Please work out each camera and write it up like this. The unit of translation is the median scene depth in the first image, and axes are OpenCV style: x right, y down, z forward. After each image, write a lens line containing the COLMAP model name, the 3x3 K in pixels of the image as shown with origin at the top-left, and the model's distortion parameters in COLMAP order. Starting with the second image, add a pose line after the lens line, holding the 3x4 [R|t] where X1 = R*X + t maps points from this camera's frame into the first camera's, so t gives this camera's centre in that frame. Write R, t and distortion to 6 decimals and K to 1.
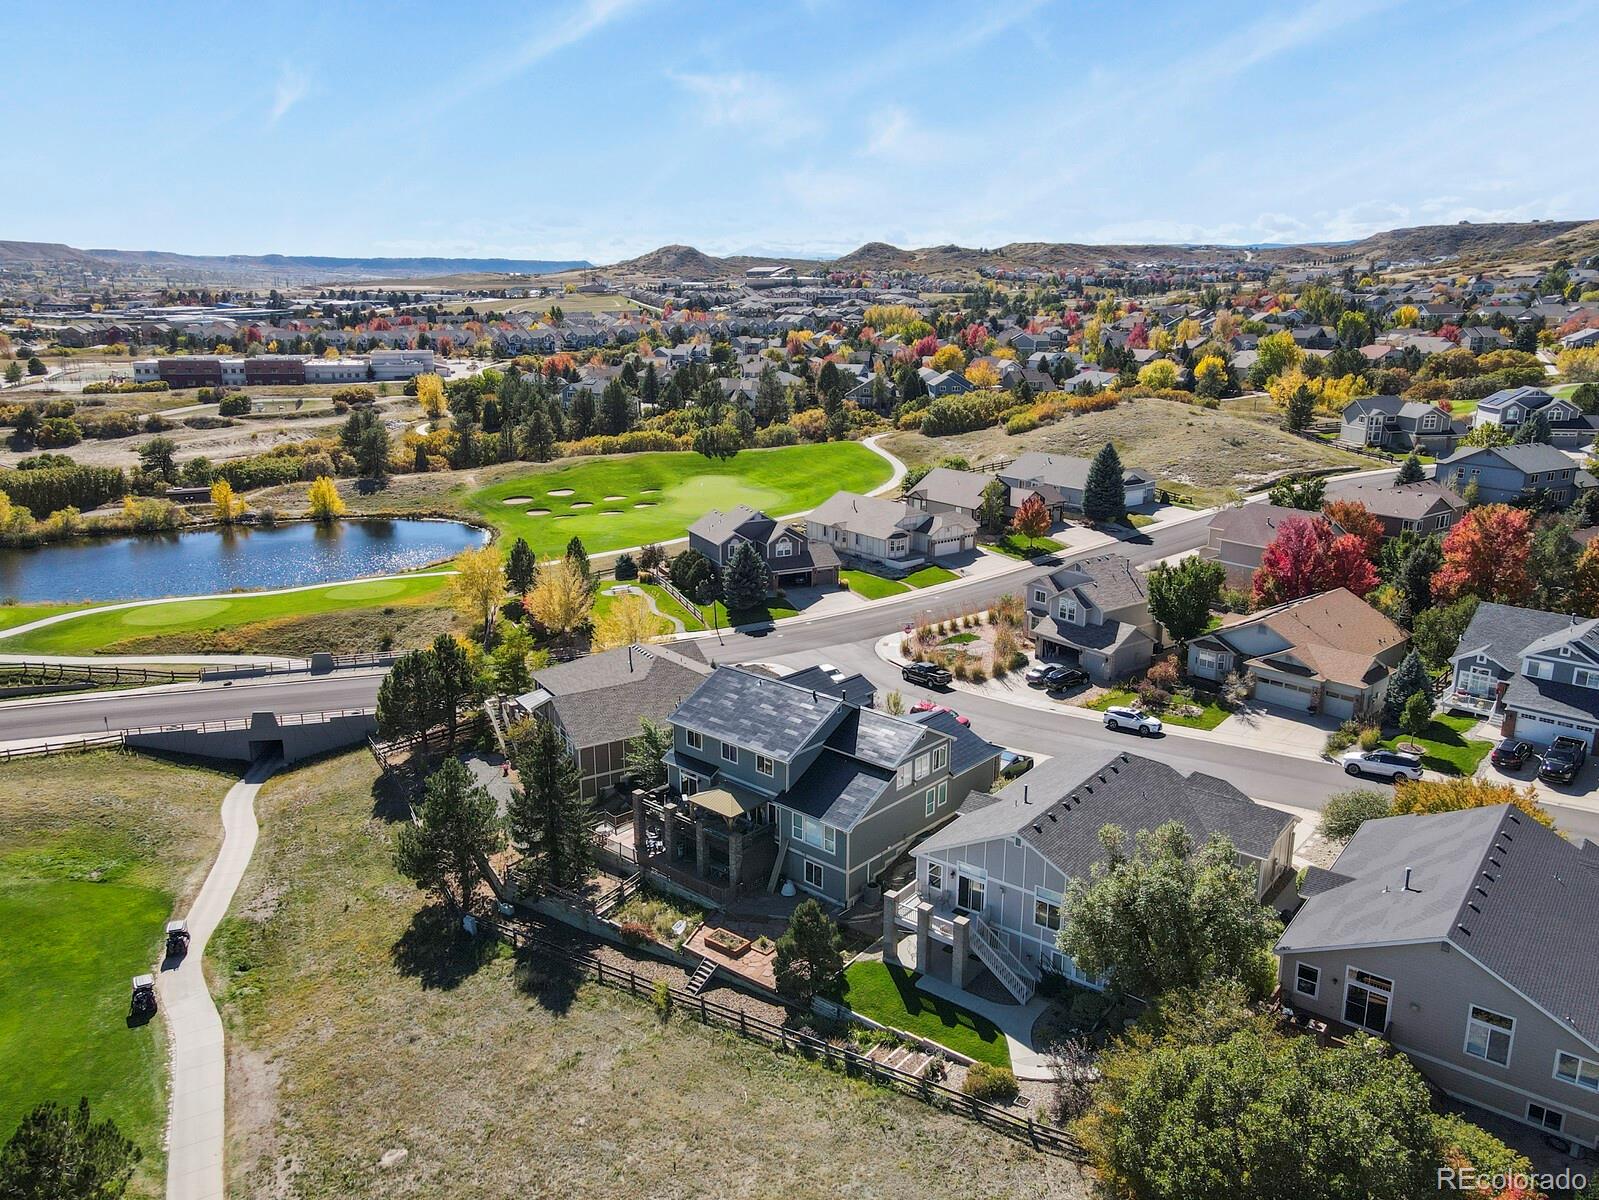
lens RADIAL K [[1159.6, 0, 799.5], [0, 1159.6, 600.0], [0, 0, 1]] dist [0.048746, 0.009338]
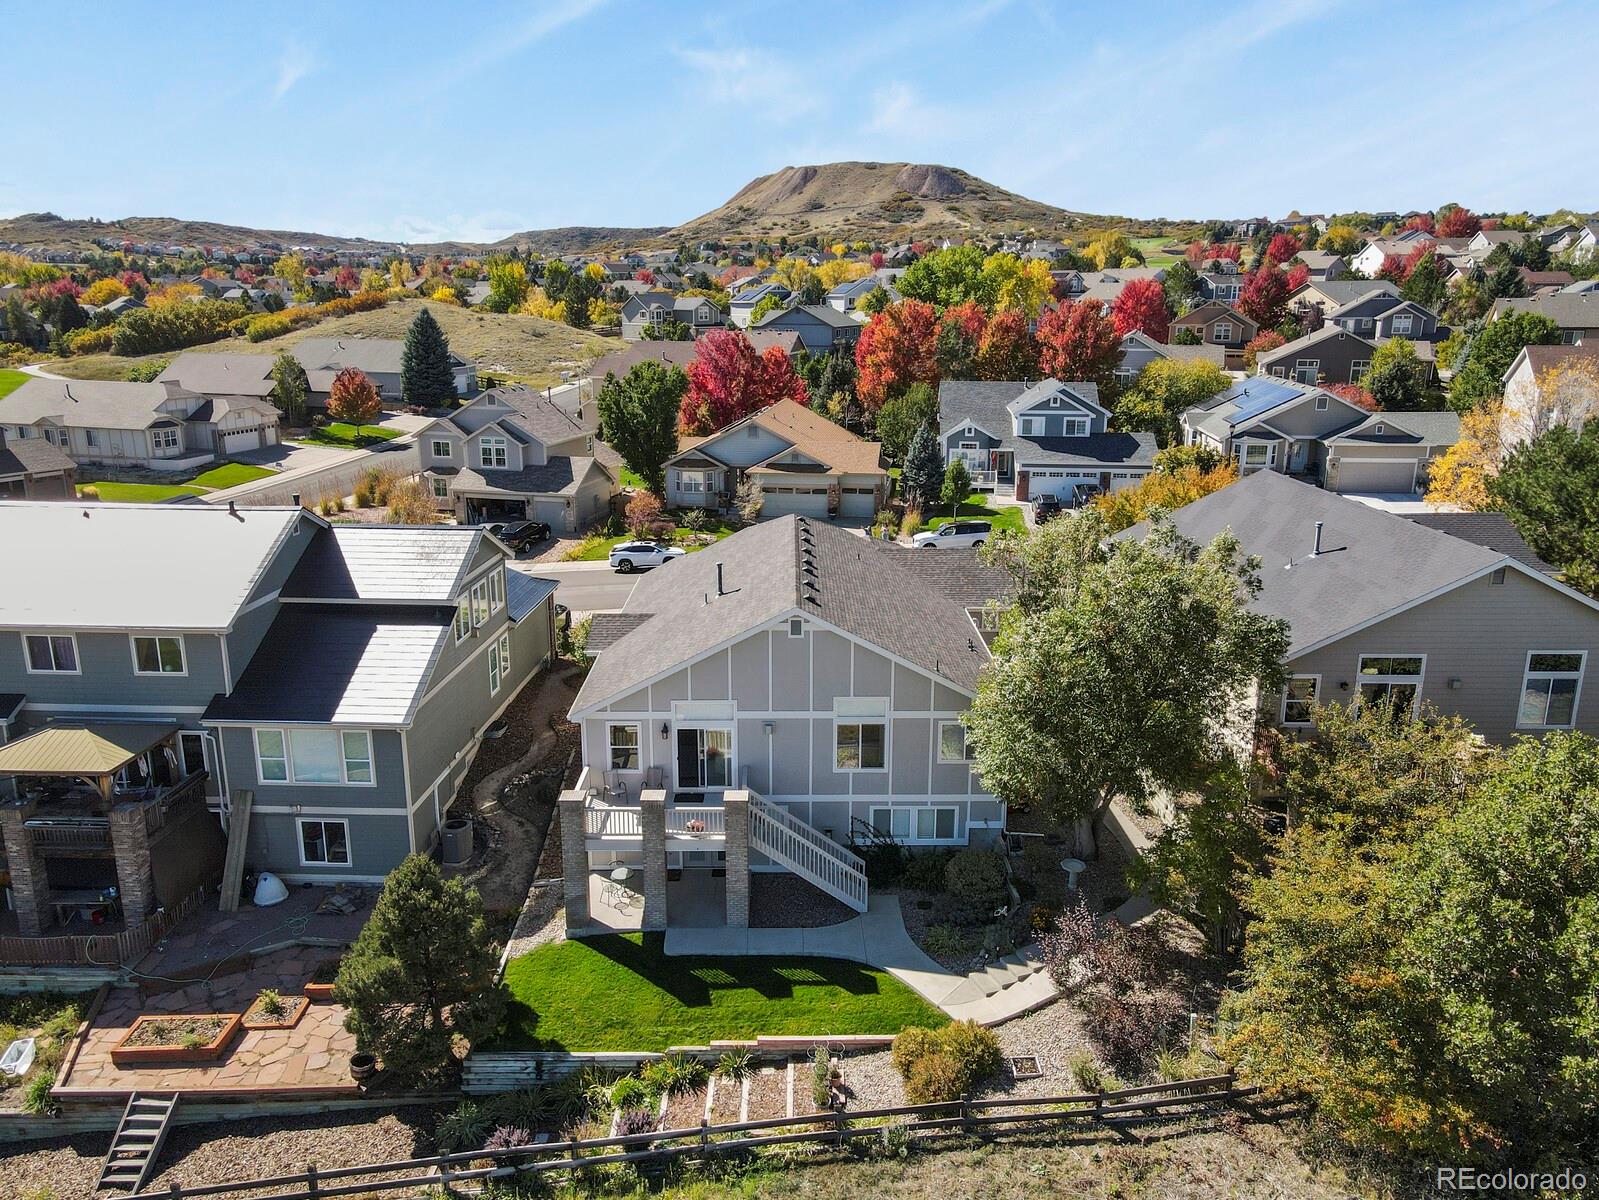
lens RADIAL K [[1159.6, 0, 799.5], [0, 1159.6, 600.0], [0, 0, 1]] dist [0.048746, 0.009338]
pose [[0.783676, -0.161812, 0.599723, -0.110946], [0.161341, 0.985363, 0.055032, 0.140669], [-0.599850, 0.053633, 0.798313, 0.481571]]
